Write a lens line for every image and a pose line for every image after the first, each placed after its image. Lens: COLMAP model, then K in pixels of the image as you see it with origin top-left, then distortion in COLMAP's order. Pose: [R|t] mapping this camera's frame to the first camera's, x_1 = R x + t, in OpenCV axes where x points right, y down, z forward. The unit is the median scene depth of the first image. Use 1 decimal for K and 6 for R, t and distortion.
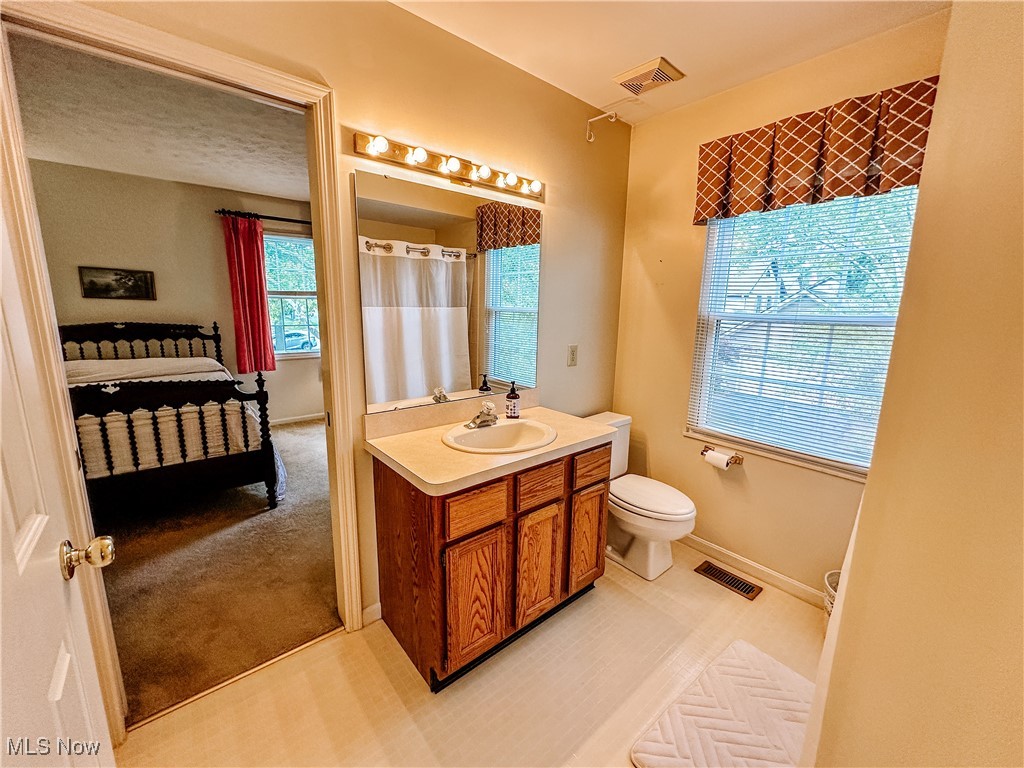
lens RADIAL K [[411.0, 0, 513.6], [0, 411.0, 381.7], [0, 0, 1]] dist [-0.002915, 0.001183]
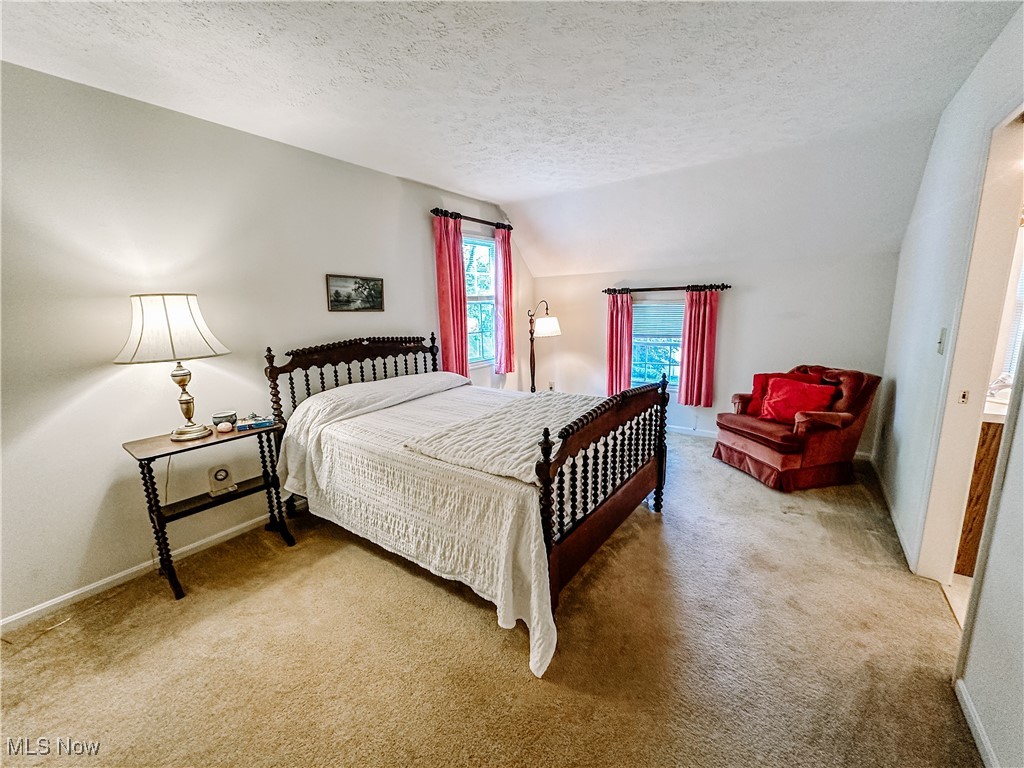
lens RADIAL K [[411.0, 0, 511.8], [0, 411.0, 383.5], [0, 0, 1]] dist [-0.002915, 0.001183]
pose [[0.969560, -0.085781, 0.229335, -0.788093], [0.084896, 0.996295, 0.013741, -0.031436], [-0.229664, 0.006147, 0.973251, 0.077578]]
